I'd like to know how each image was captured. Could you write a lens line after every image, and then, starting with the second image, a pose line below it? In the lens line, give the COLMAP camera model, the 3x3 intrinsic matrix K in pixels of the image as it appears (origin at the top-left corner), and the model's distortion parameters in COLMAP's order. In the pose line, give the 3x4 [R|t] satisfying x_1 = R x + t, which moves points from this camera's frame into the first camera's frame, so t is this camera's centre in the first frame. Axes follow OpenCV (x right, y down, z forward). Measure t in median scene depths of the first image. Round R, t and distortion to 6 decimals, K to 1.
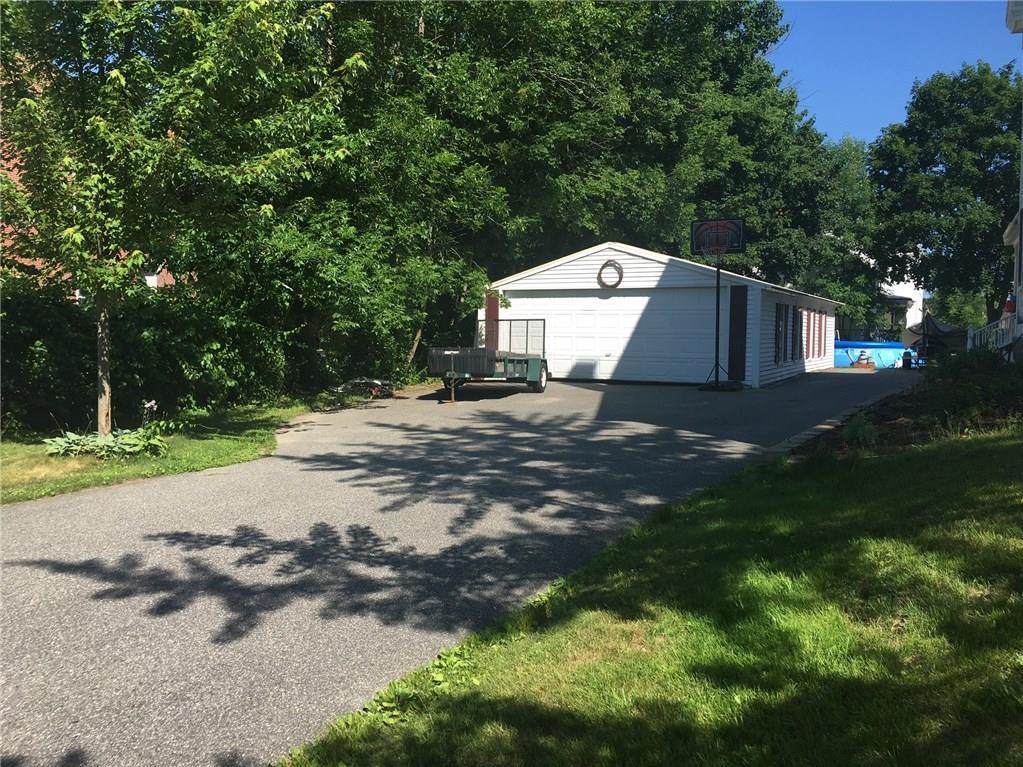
lens RADIAL K [[878.4, 0, 511.5], [0, 878.4, 383.5], [0, 0, 1]] dist [0.047609, -0.095688]
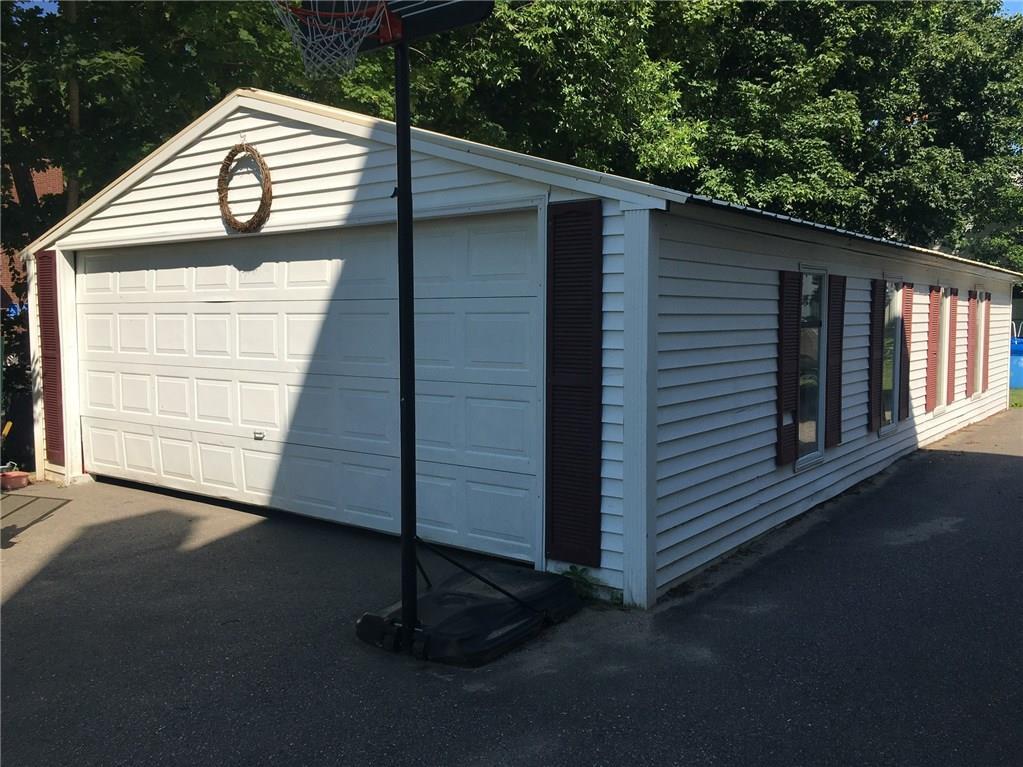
lens RADIAL K [[878.4, 0, 511.5], [0, 878.4, 383.5], [0, 0, 1]] dist [0.047609, -0.095688]
pose [[0.983868, 0.002297, -0.178882, 0.266482], [0.000570, 0.999872, 0.015971, -0.058012], [0.178896, -0.015815, 0.983741, 0.691855]]
